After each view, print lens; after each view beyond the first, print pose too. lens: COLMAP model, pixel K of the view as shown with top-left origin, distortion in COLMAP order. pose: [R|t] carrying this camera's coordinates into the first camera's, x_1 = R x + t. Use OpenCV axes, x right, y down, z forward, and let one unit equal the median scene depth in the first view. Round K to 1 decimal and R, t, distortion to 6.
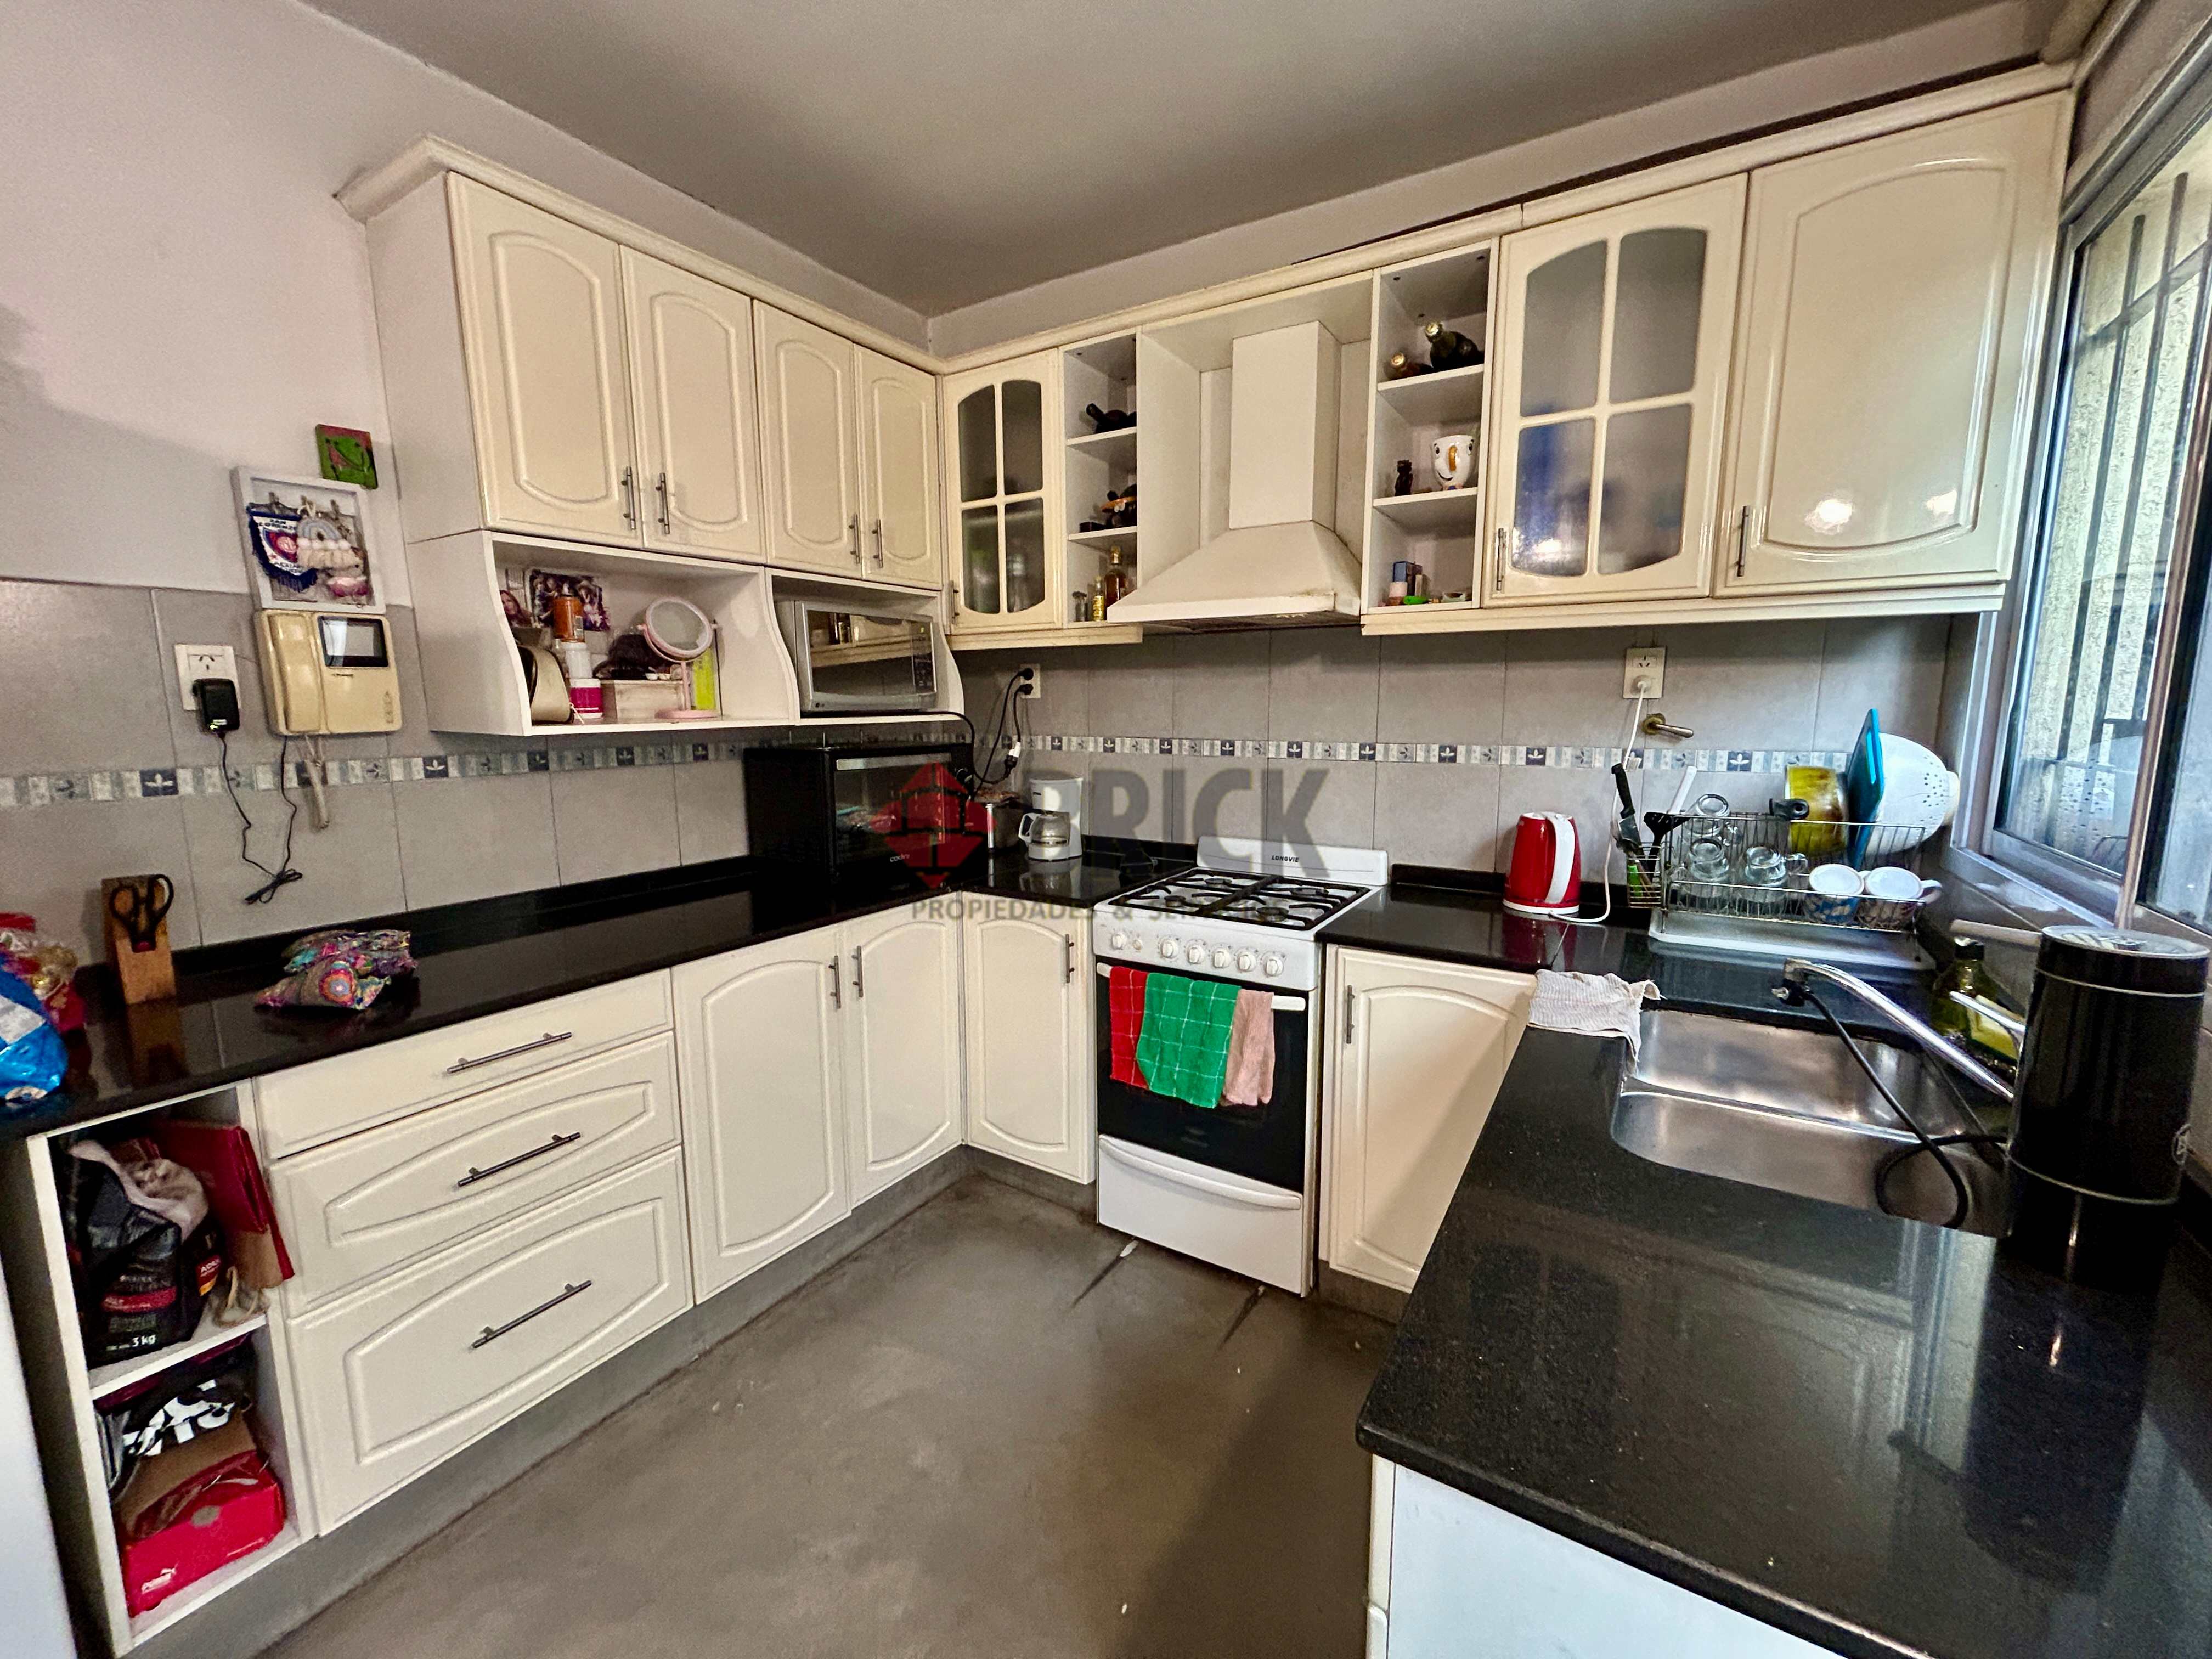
lens RADIAL K [[901.1, 0, 1122.4], [0, 901.1, 832.5], [0, 0, 1]] dist [0.002231, -0.001603]
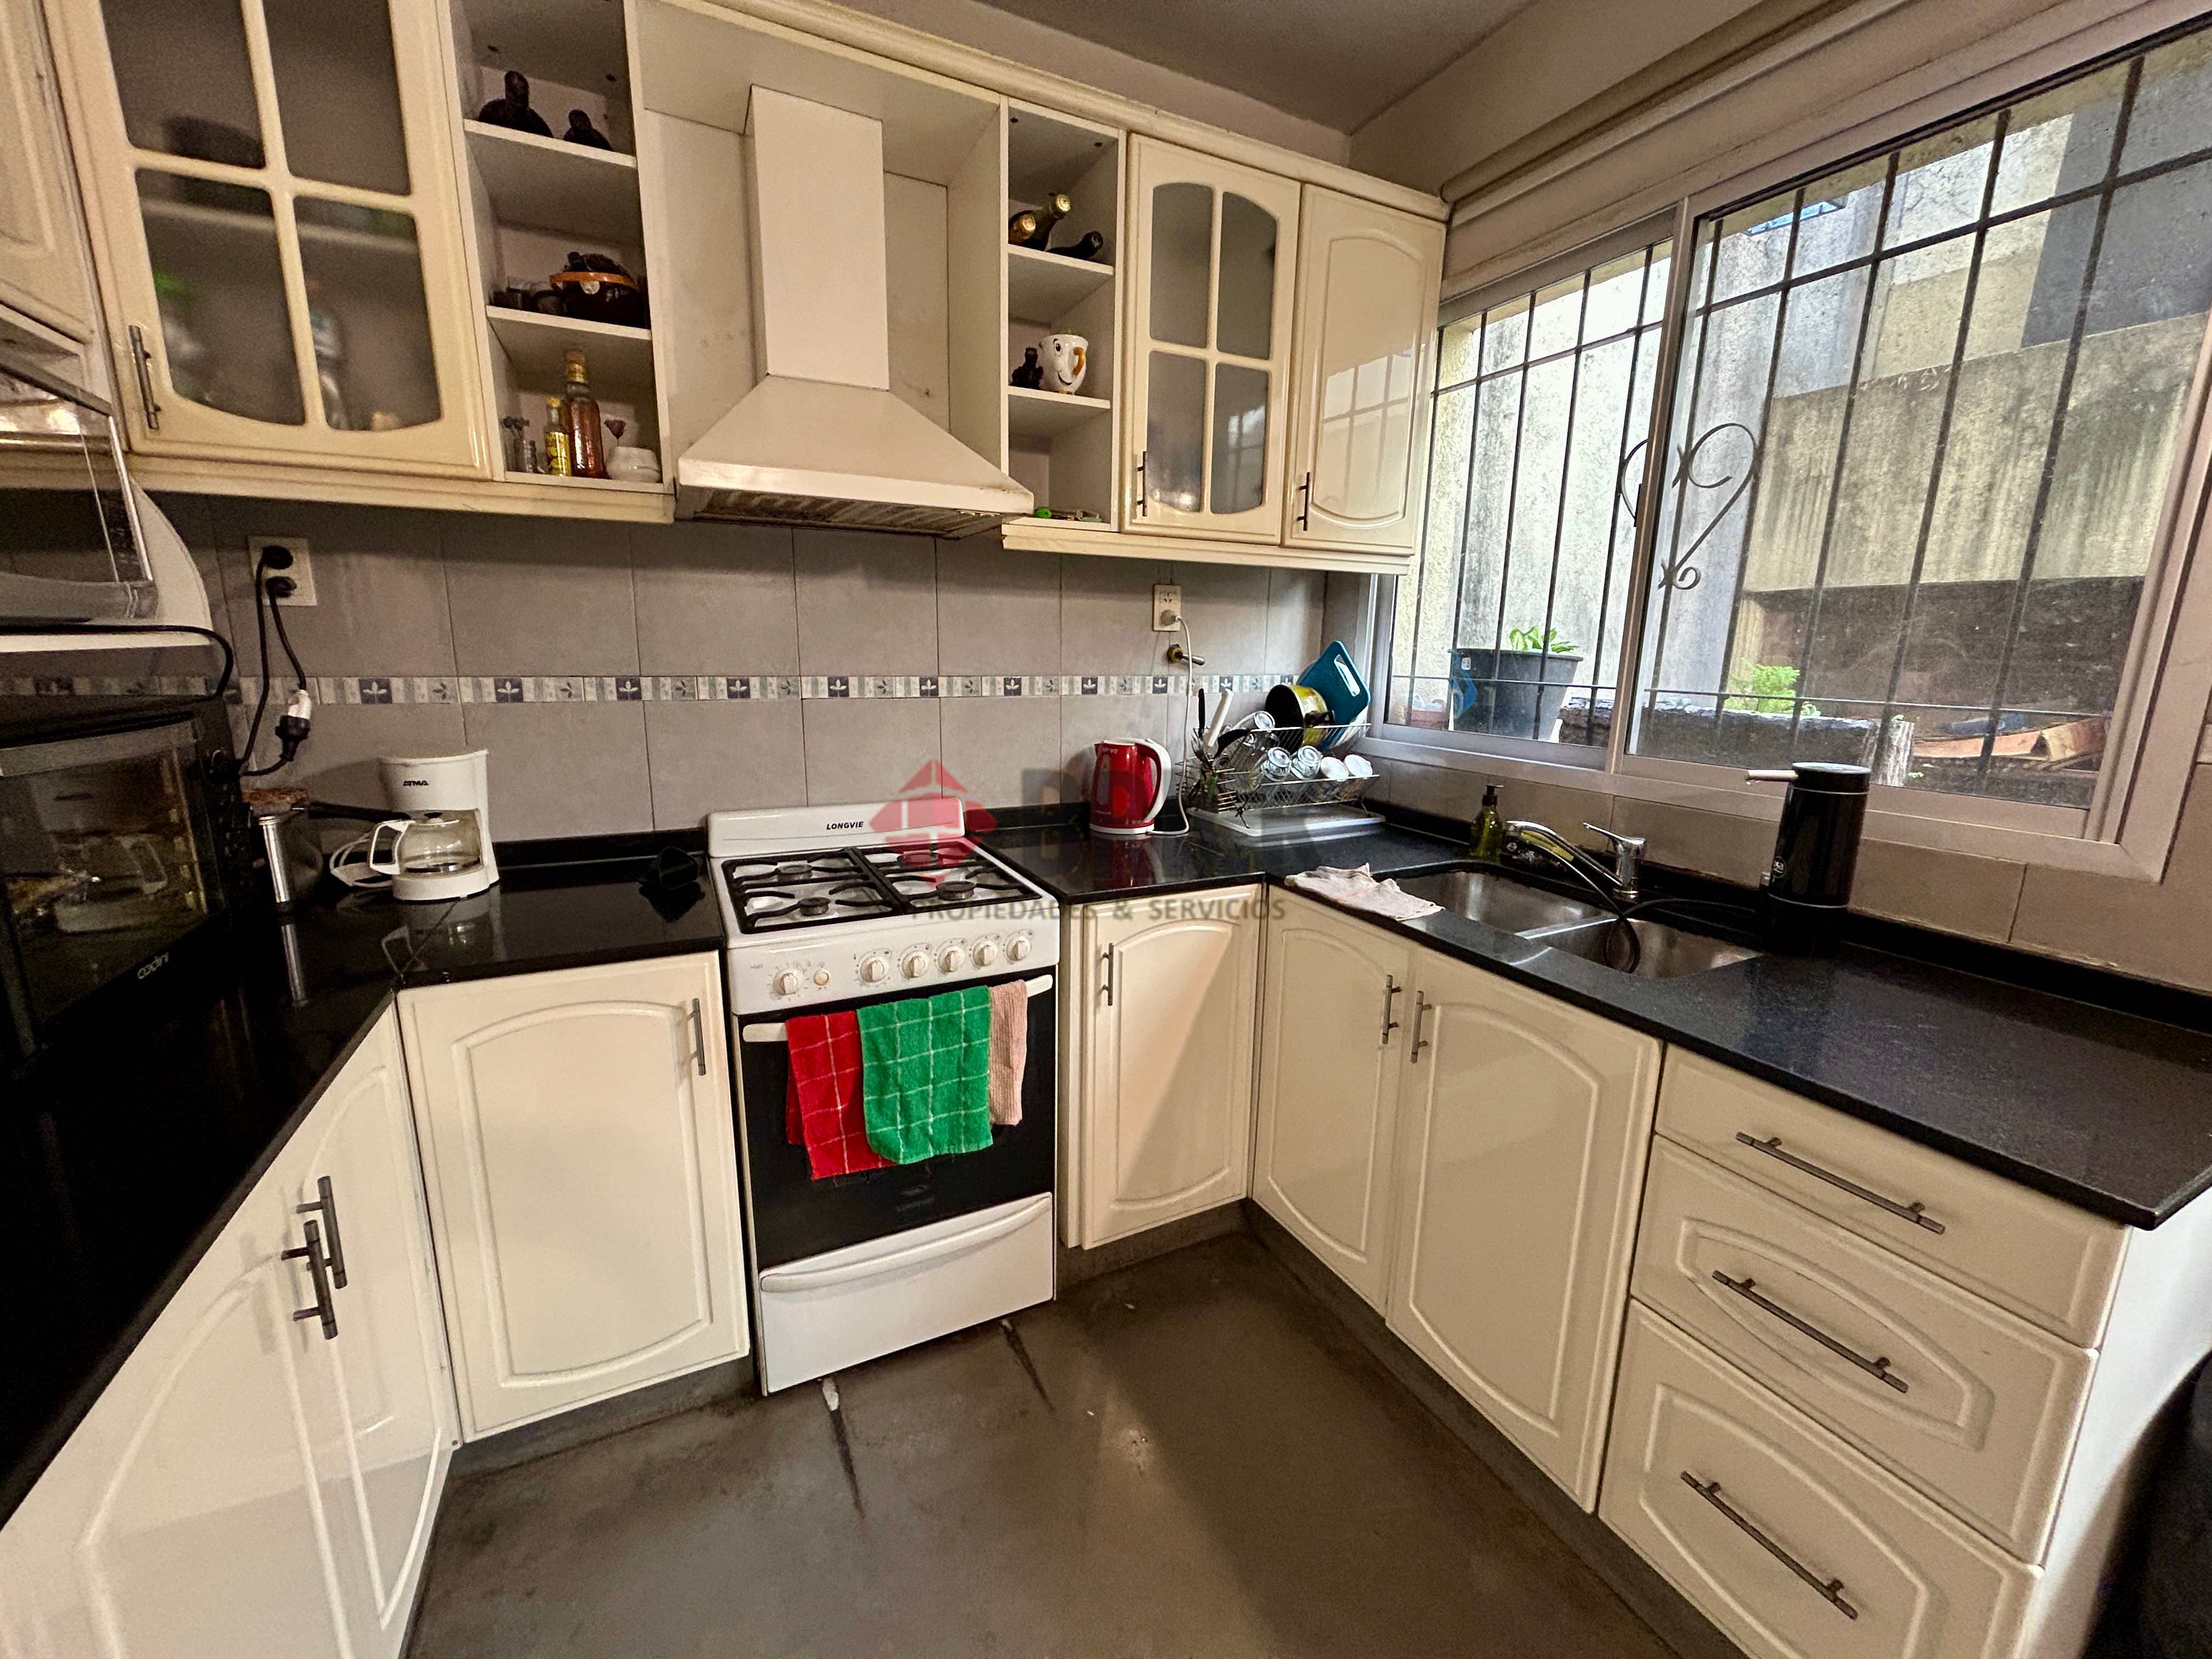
lens RADIAL K [[901.1, 0, 1118.0], [0, 901.1, 830.0], [0, 0, 1]] dist [0.002231, -0.001603]
pose [[0.524914, -0.164235, 0.835160, -0.411883], [0.104822, 0.986212, 0.128057, -0.050528], [-0.844676, 0.020324, 0.534892, 0.429859]]
